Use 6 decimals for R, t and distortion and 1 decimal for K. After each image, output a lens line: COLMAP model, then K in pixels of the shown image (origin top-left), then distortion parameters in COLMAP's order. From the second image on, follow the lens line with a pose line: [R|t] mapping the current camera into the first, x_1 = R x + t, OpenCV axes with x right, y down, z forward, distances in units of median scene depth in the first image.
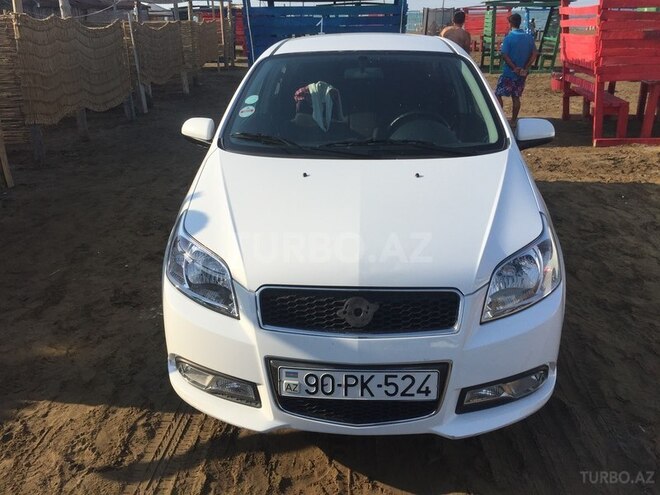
lens RADIAL K [[575.6, 0, 331.9], [0, 575.6, 246.0], [0, 0, 1]] dist [0.041654, -0.026624]
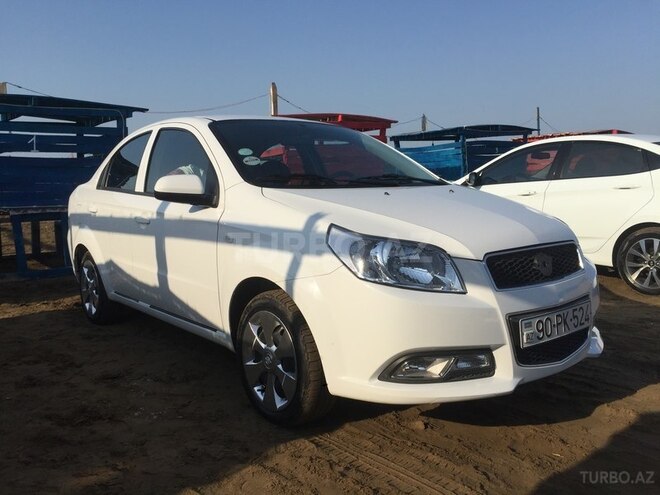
lens RADIAL K [[575.6, 0, 329.8], [0, 575.6, 248.7], [0, 0, 1]] dist [0.041654, -0.026624]
pose [[0.740021, -0.084943, 0.667199, -1.112617], [0.257171, 0.952349, -0.163994, 0.166978], [-0.621476, 0.292943, 0.726603, 0.373166]]
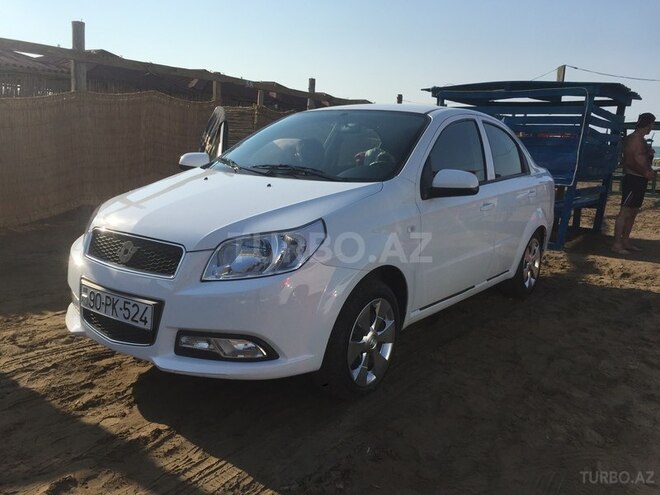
lens RADIAL K [[575.6, 0, 343.8], [0, 575.6, 248.6], [0, 0, 1]] dist [0.041654, -0.026624]
pose [[0.841609, 0.140590, -0.521468, 1.173949], [-0.241401, 0.961632, -0.130344, 0.158897], [0.483135, 0.235582, 0.843257, 0.100307]]
